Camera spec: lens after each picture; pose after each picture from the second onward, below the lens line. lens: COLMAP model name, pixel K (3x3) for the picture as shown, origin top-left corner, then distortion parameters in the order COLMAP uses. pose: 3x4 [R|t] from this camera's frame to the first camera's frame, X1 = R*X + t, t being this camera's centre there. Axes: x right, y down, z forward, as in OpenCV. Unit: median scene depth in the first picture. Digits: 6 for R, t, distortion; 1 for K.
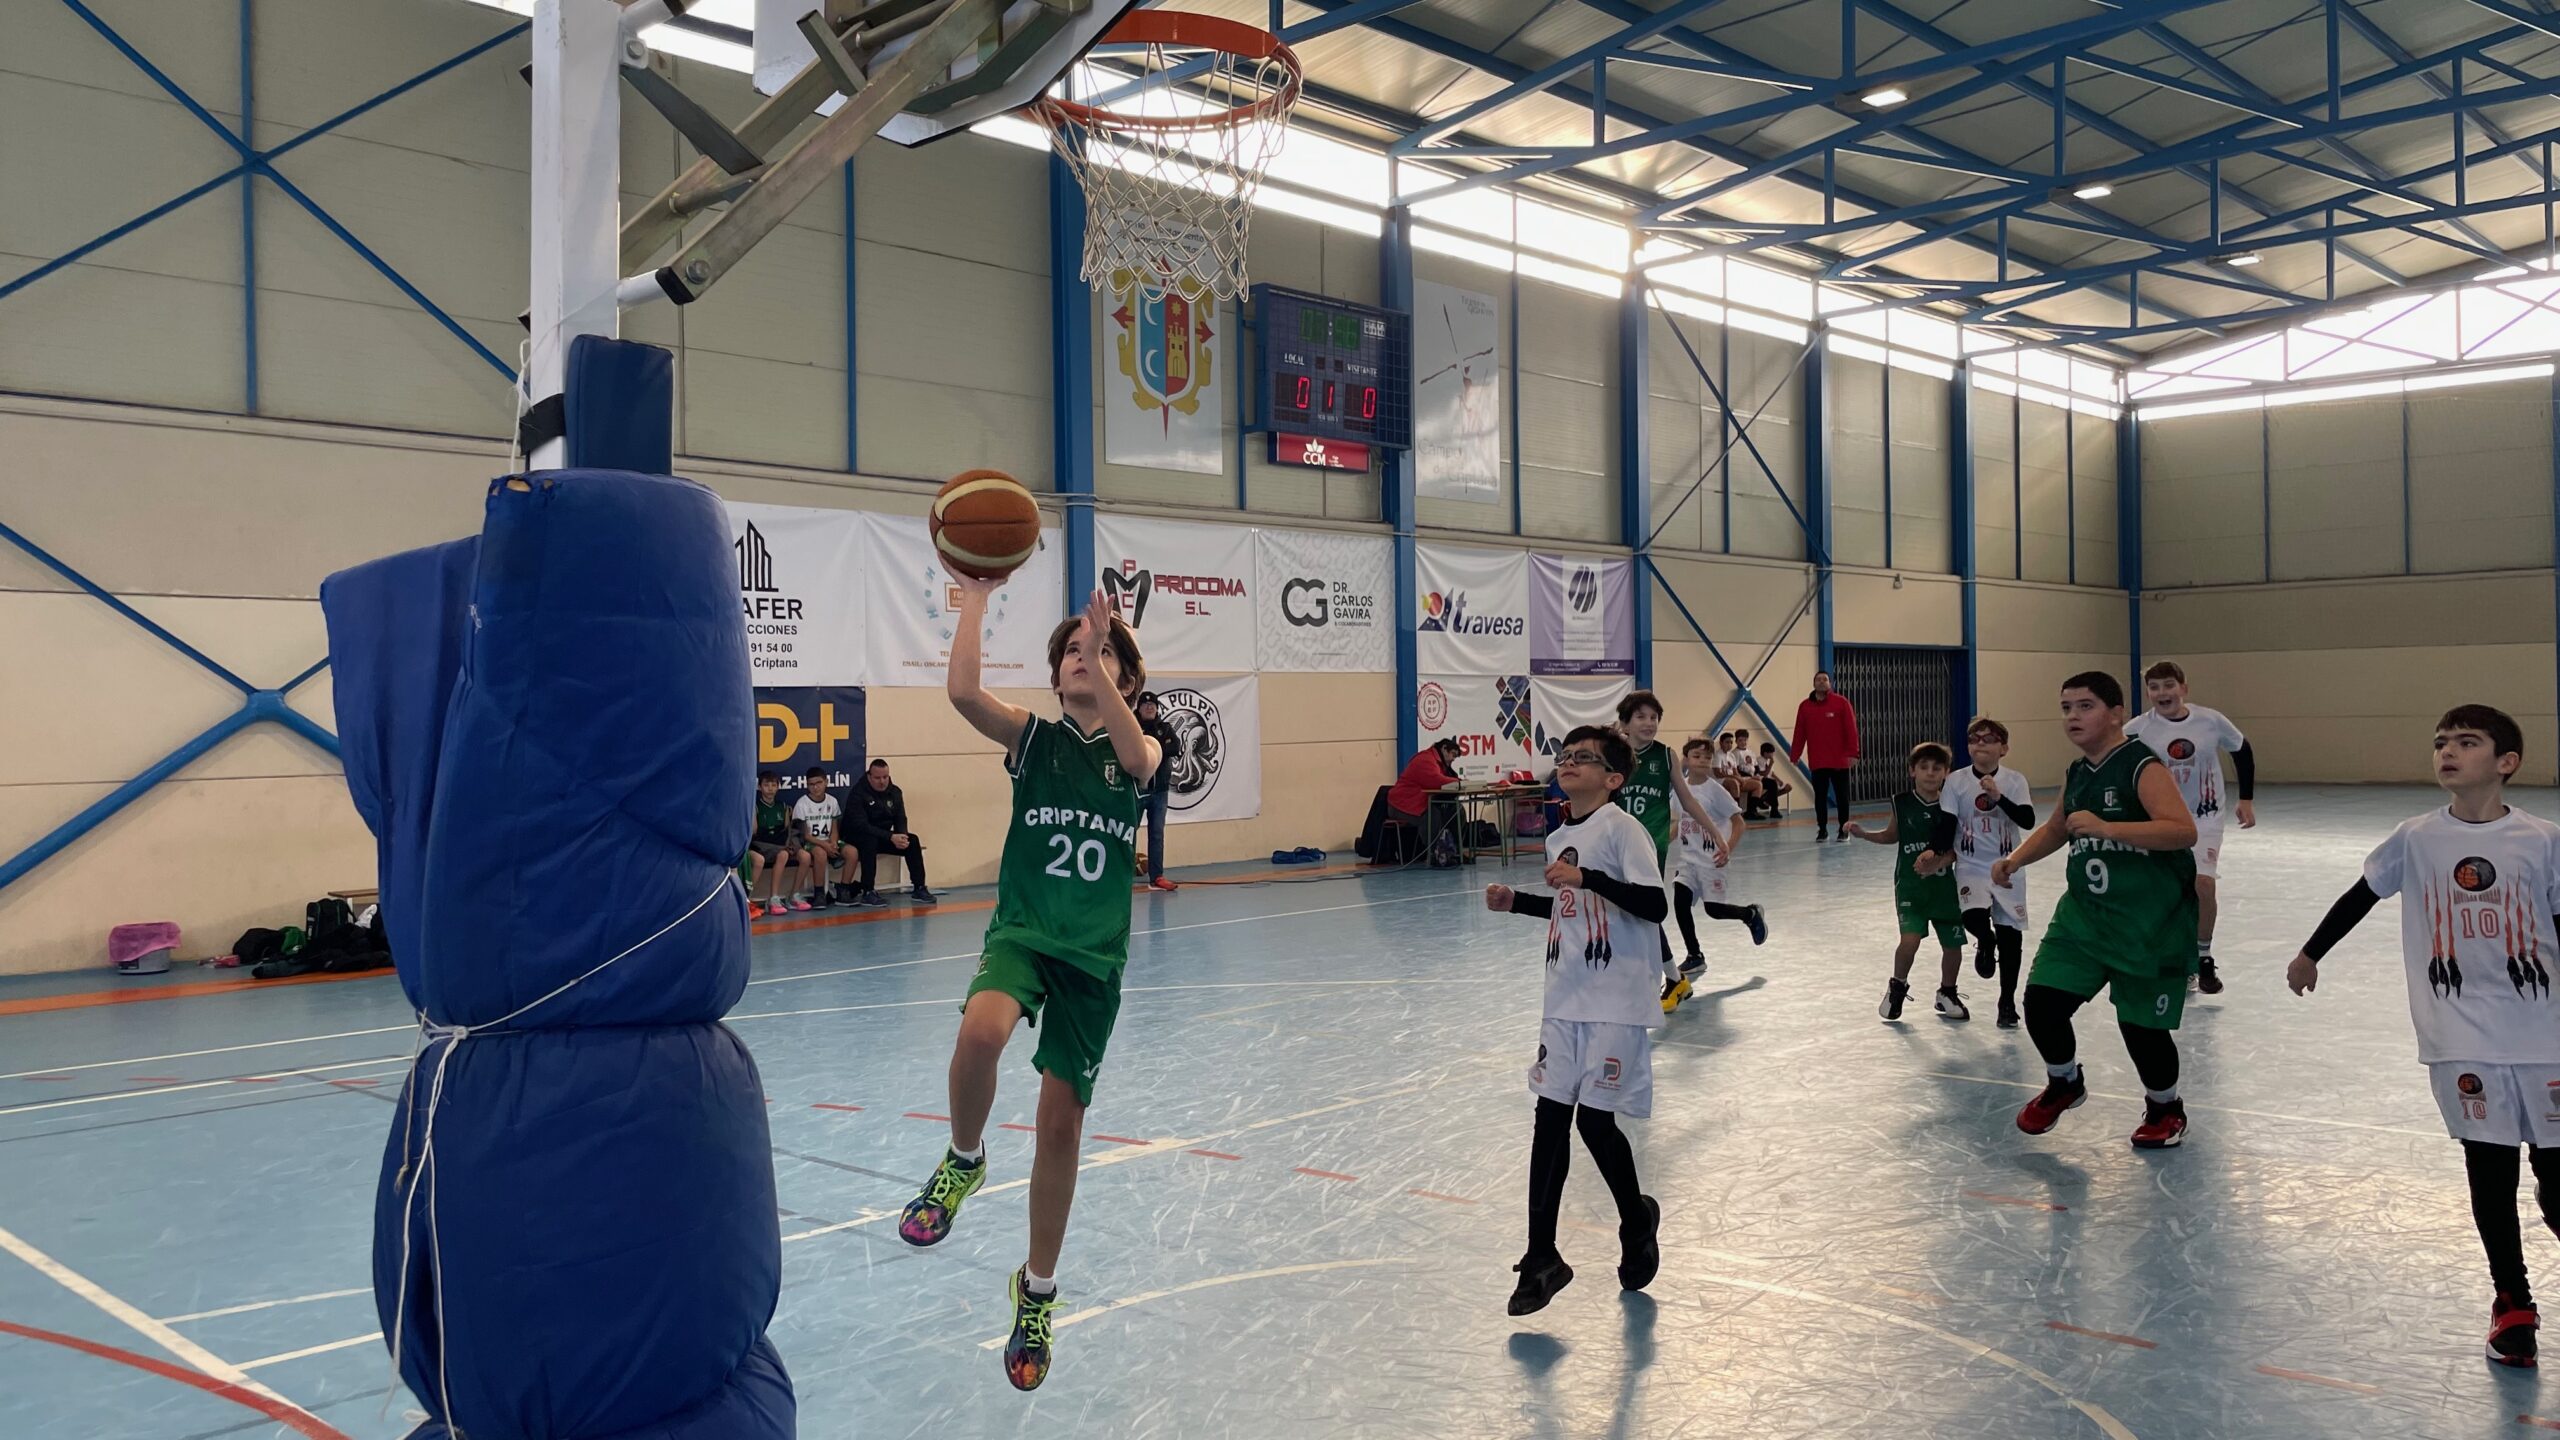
lens RADIAL K [[1933.4, 0, 1252.0], [0, 1933.4, 716.4], [0, 0, 1]] dist [0.118452, -0.151739]
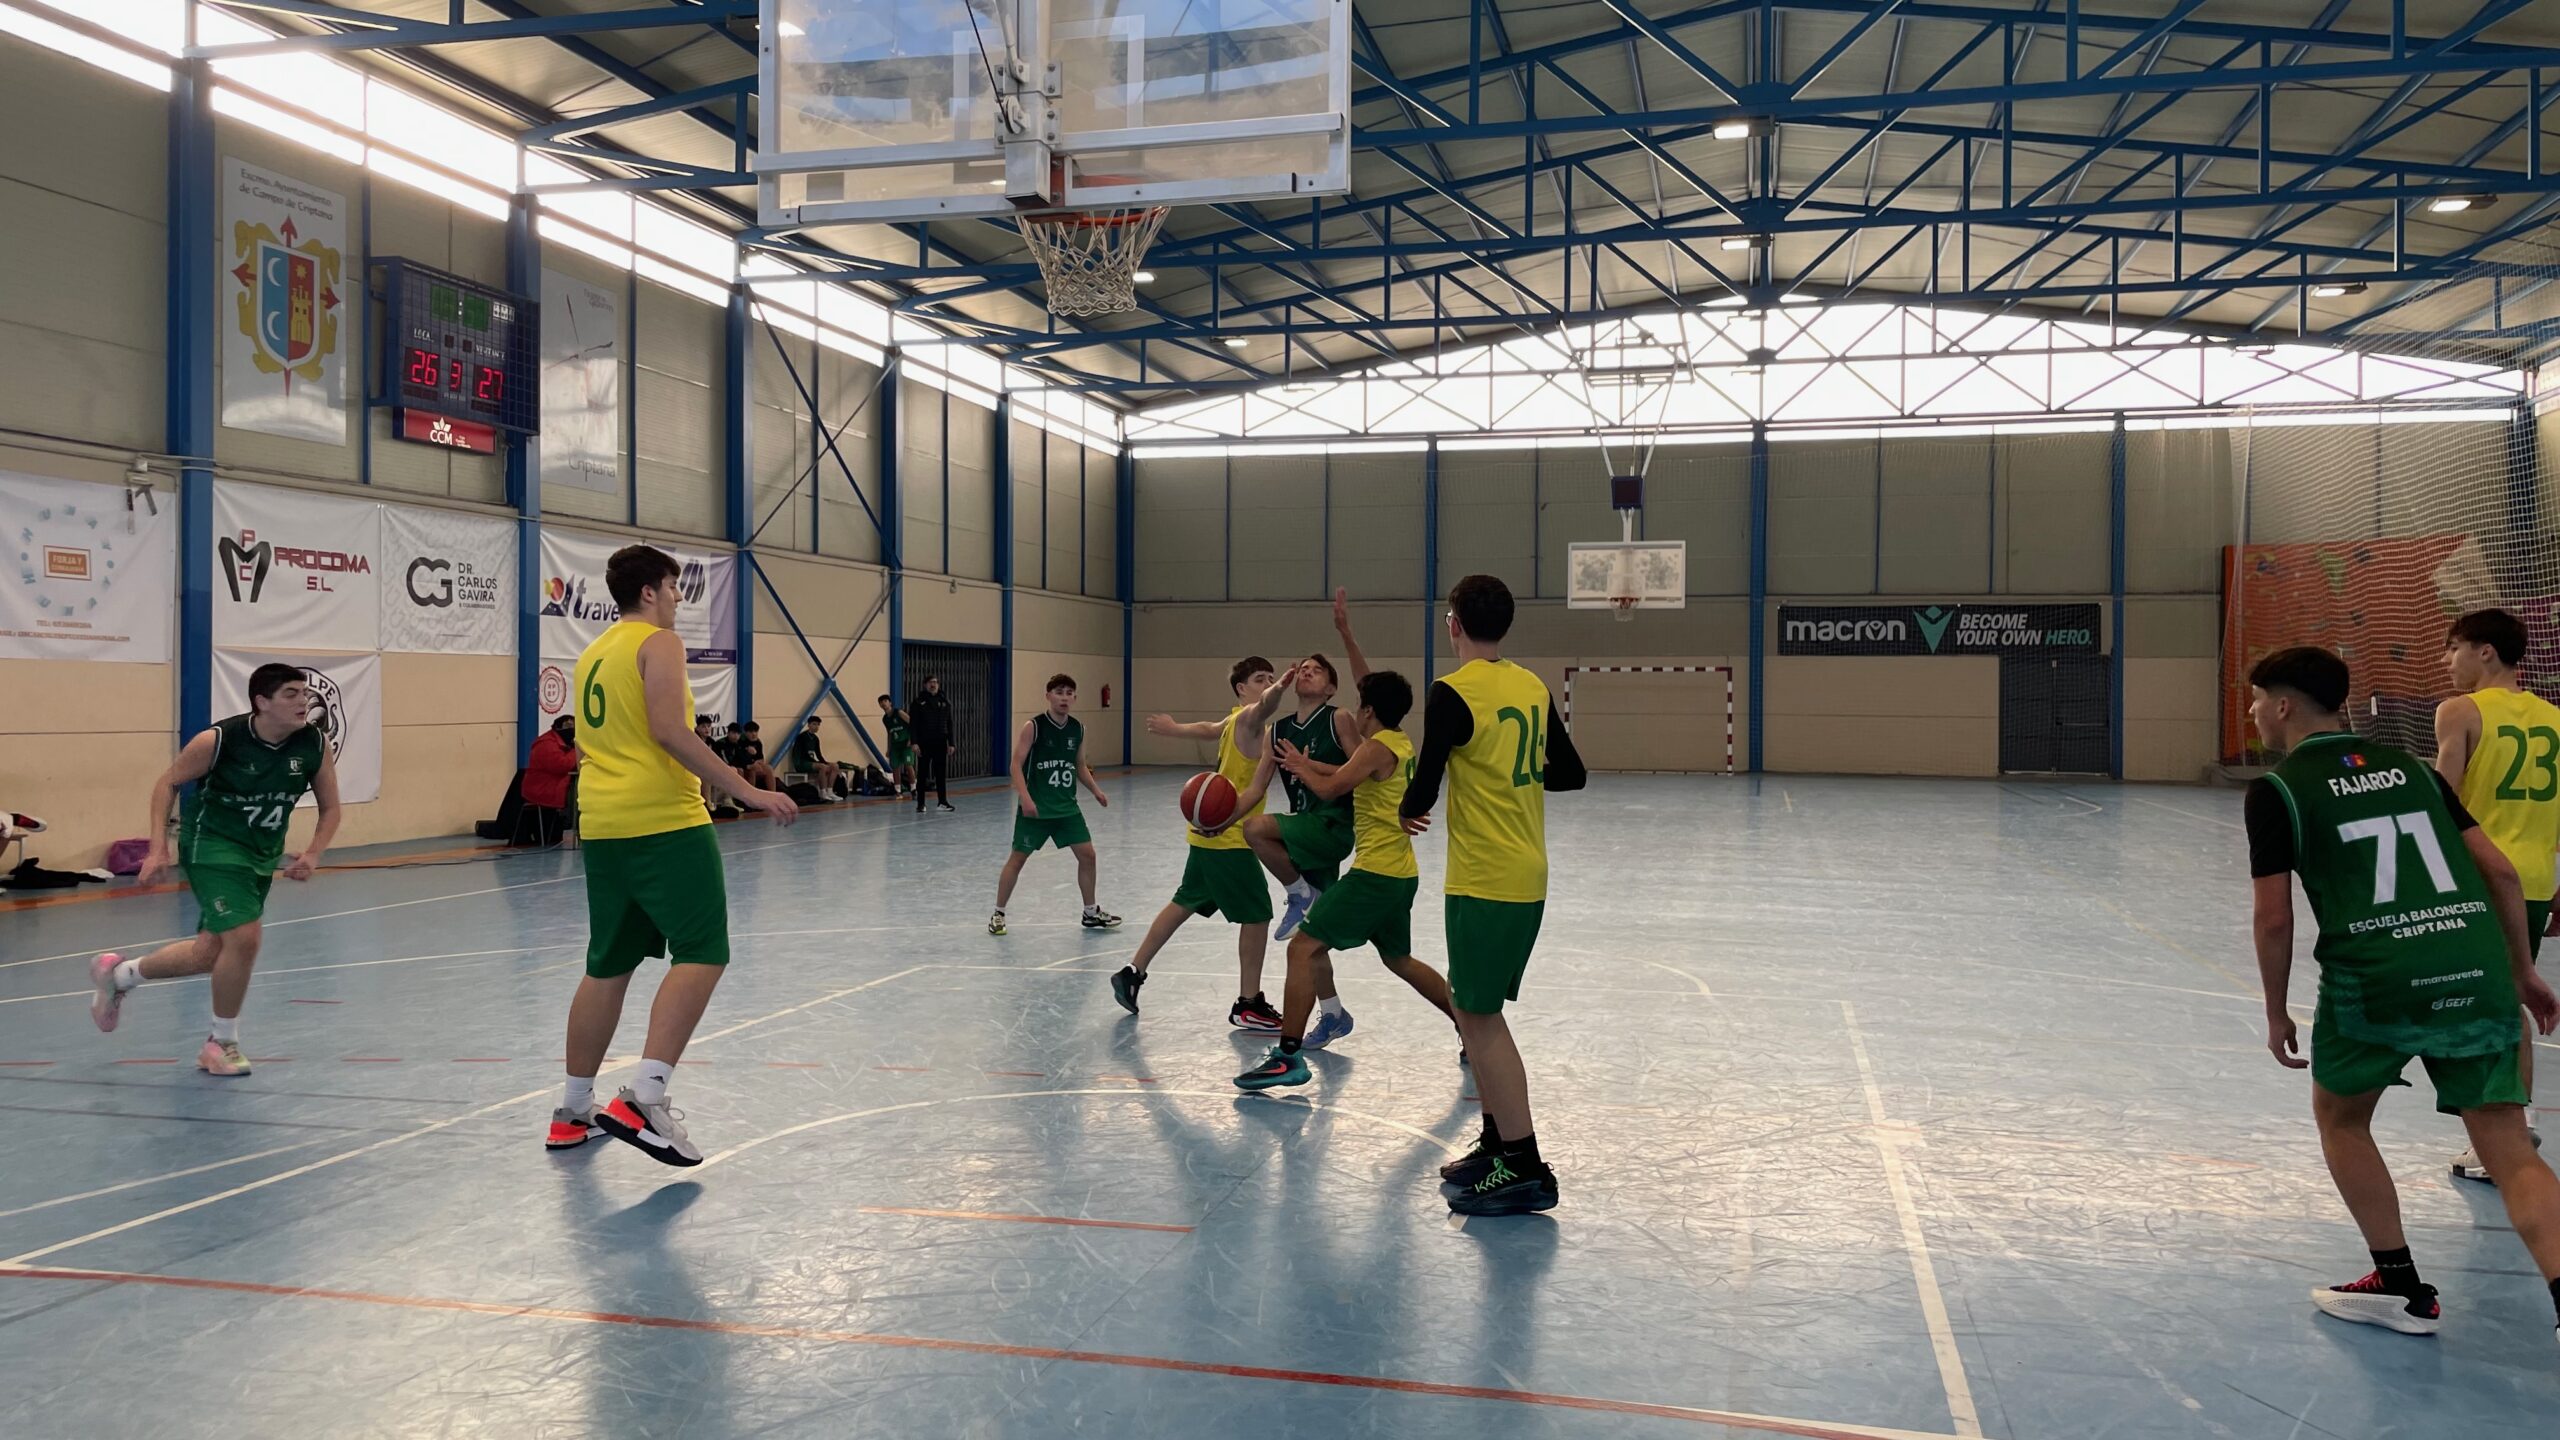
lens RADIAL K [[1933.4, 0, 1252.0], [0, 1933.4, 716.4], [0, 0, 1]] dist [0.118452, -0.151739]
pose [[0.870532, 0.012941, 0.491942, -0.088113], [-0.015976, 0.999870, 0.001970, 0.000540], [-0.491853, -0.009574, 0.870626, -0.068587]]
